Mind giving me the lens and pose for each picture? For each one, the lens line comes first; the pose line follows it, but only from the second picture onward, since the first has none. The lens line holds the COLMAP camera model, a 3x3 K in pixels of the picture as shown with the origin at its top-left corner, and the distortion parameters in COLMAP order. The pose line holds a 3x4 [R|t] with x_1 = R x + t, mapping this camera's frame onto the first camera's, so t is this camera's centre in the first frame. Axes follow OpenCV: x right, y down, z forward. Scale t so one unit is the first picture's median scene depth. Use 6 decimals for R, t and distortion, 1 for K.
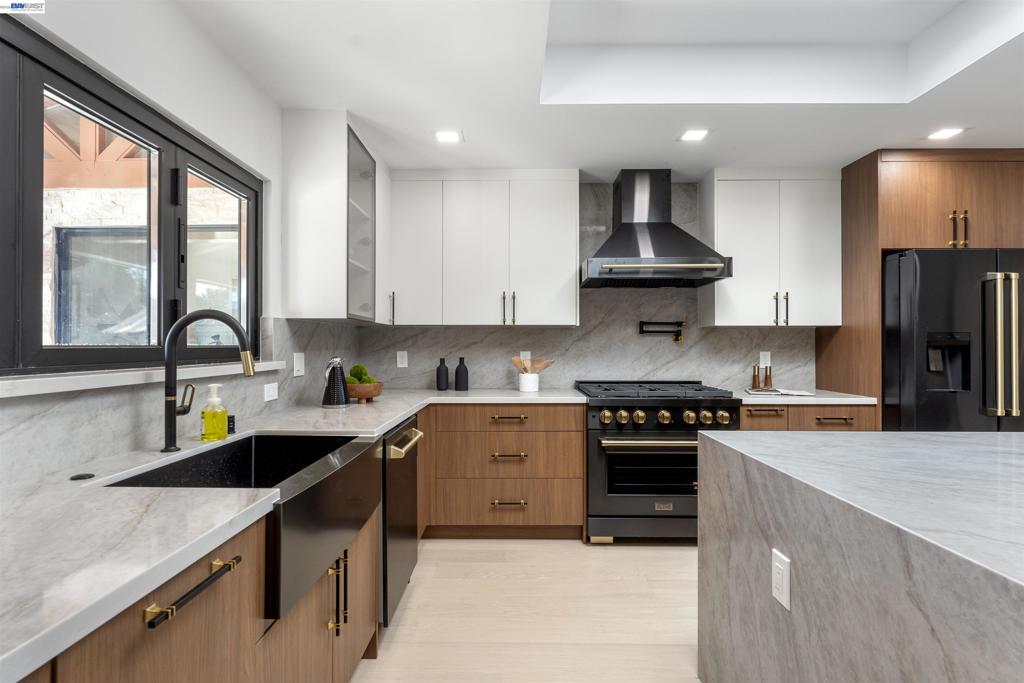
lens RADIAL K [[498.9, 0, 512.5], [0, 498.9, 344.2], [0, 0, 1]] dist [0.002087, 0.000163]
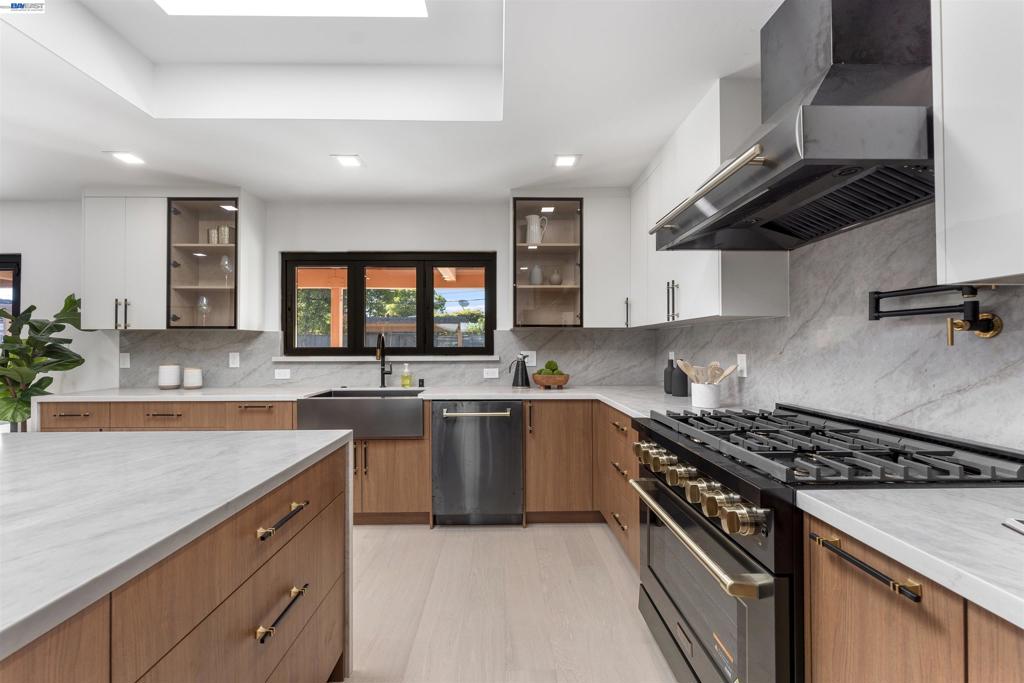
lens RADIAL K [[423.2, 0, 509.7], [0, 423.2, 342.6], [0, 0, 1]] dist [0.003628, -0.000201]
pose [[0.018753, -0.010483, -0.999769, 0.635716], [0.007093, 0.999921, -0.010351, 0.001898], [0.999799, -0.006897, 0.018826, 0.660983]]
